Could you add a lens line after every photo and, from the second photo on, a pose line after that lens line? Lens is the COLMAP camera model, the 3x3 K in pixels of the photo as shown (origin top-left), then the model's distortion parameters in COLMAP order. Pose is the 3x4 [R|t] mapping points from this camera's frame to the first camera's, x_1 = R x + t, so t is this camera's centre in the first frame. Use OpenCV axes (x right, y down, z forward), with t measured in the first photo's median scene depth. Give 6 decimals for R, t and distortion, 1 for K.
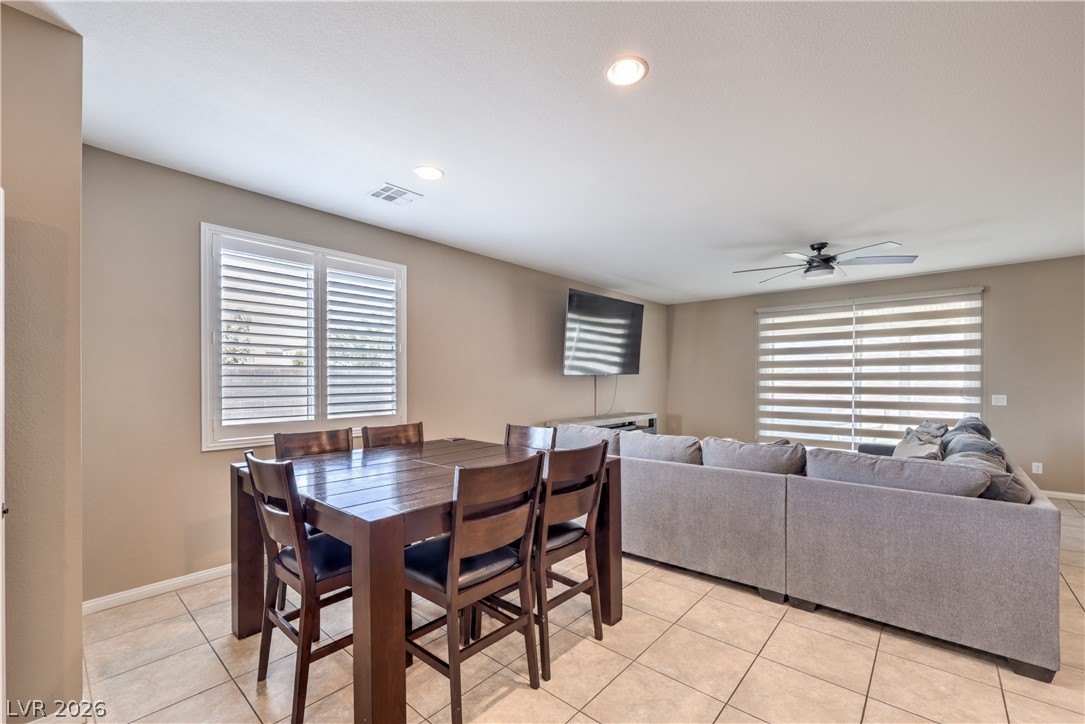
lens RADIAL K [[443.3, 0, 538.3], [0, 443.3, 382.8], [0, 0, 1]] dist [-0.002575, 0.001360]
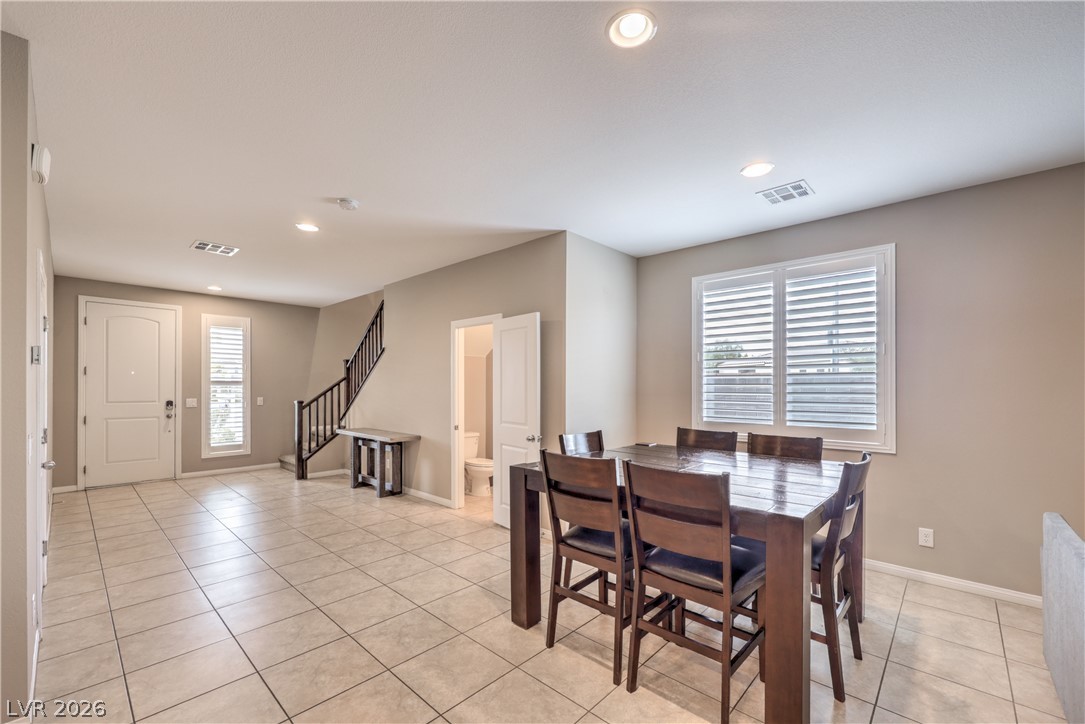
lens RADIAL K [[443.3, 0, 539.7], [0, 443.3, 388.0], [0, 0, 1]] dist [-0.002575, 0.001360]
pose [[-0.029750, 0.008525, -0.999521, 1.144230], [-0.004661, 0.999952, 0.008667, -0.024007], [0.999546, 0.004916, -0.029709, 0.901942]]
